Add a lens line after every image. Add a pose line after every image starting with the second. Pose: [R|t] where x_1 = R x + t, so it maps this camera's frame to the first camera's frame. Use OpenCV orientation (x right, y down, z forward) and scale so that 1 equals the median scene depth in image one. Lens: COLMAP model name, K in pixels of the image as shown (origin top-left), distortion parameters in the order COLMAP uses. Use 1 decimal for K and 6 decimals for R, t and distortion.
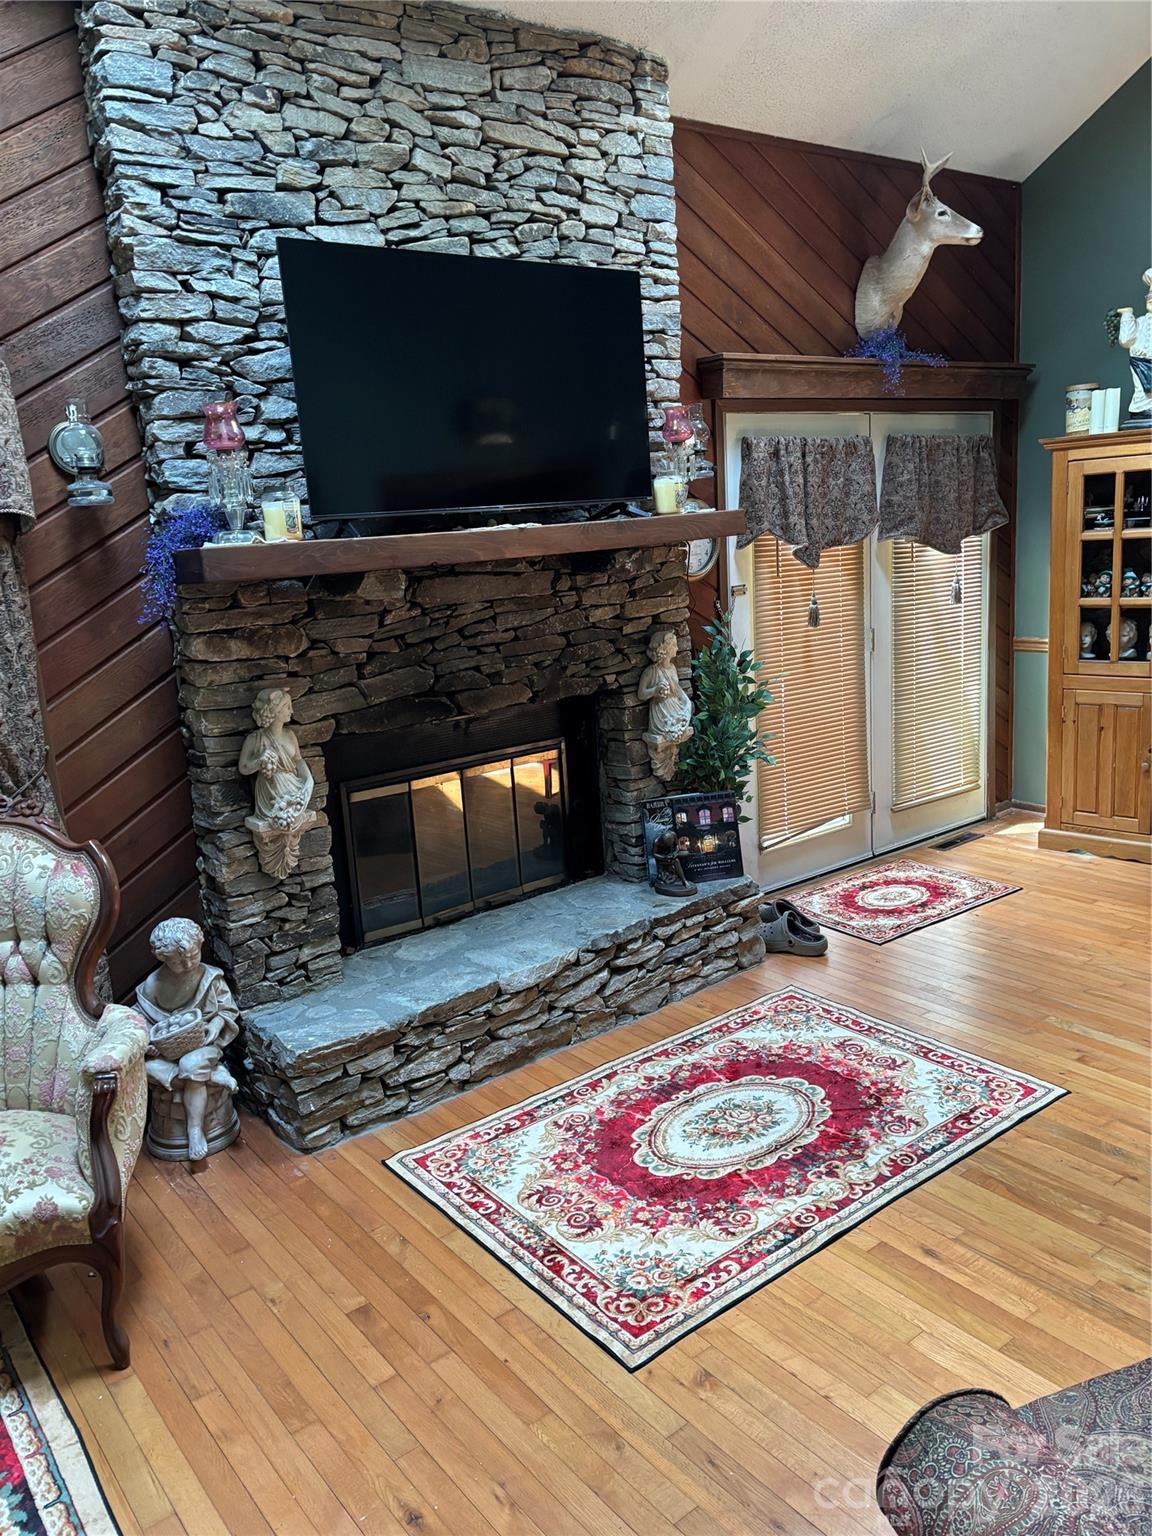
lens RADIAL K [[1161.0, 0, 576.2], [0, 1161.0, 758.2], [0, 0, 1]] dist [0.069824, -0.062935]
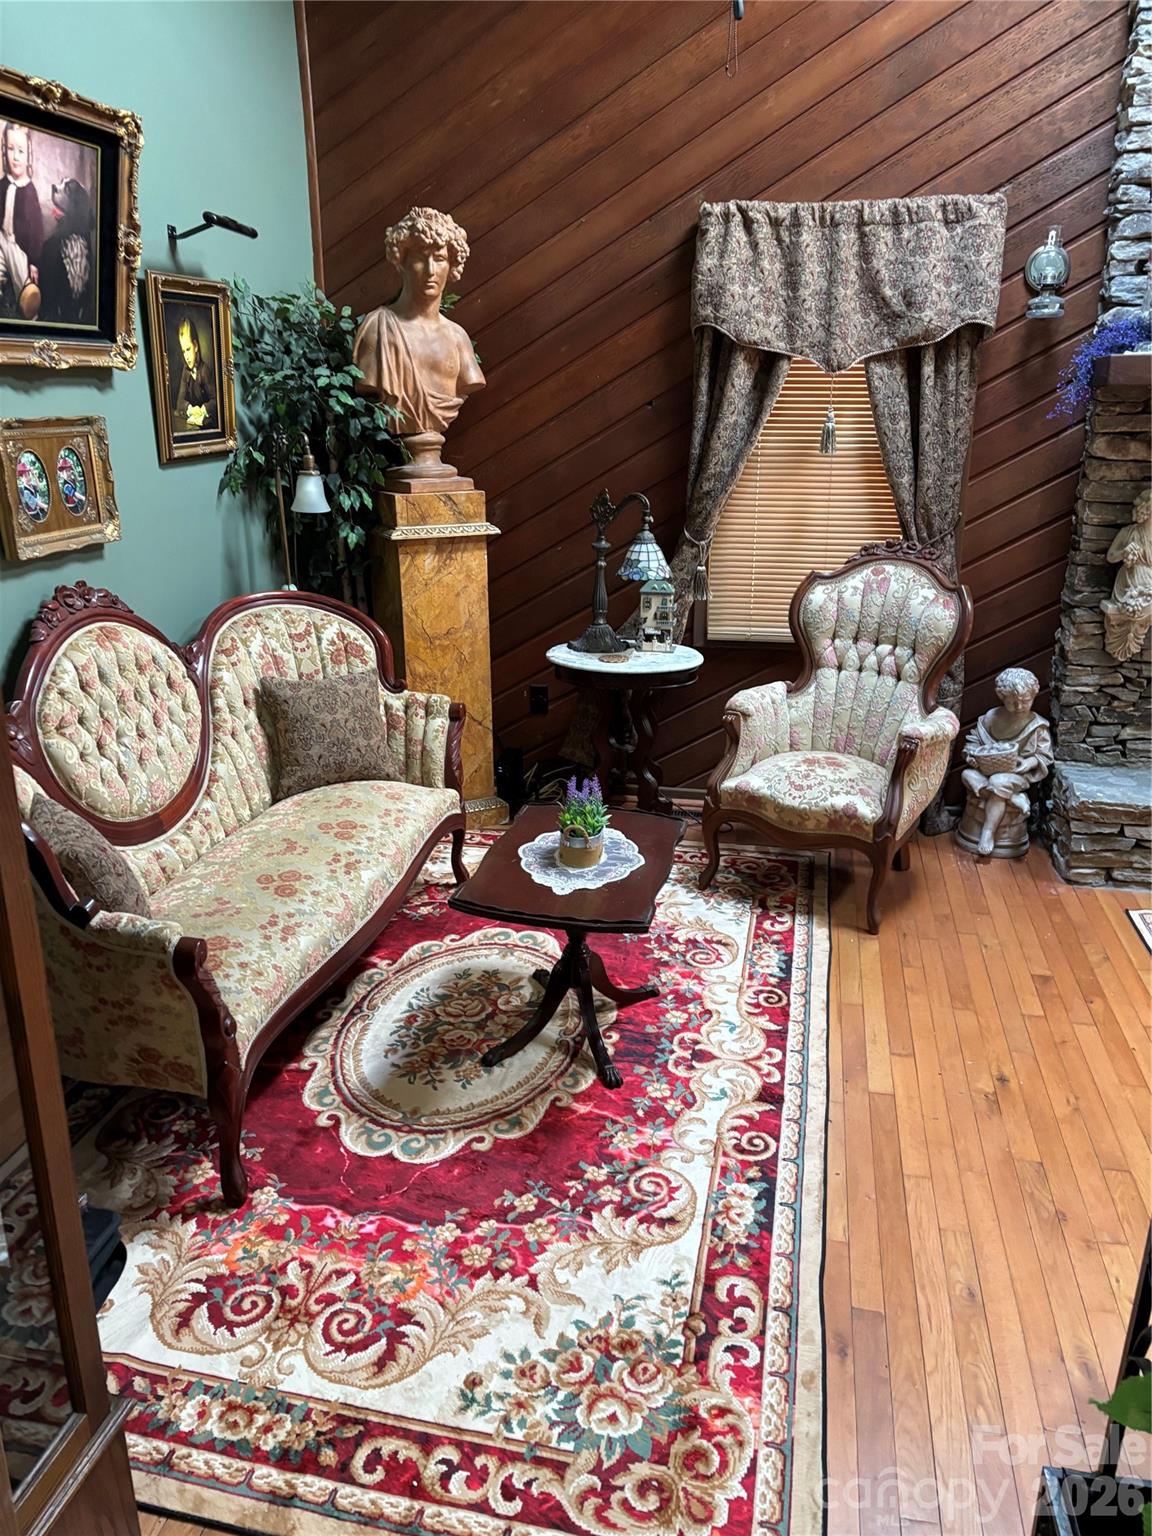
lens RADIAL K [[1161.0, 0, 576.2], [0, 1161.0, 758.2], [0, 0, 1]] dist [0.069824, -0.062935]
pose [[0.653107, 0.280796, -0.703282, 0.255546], [-0.185191, 0.959736, 0.211211, 0.054900], [0.734272, -0.007702, 0.678811, -0.189286]]
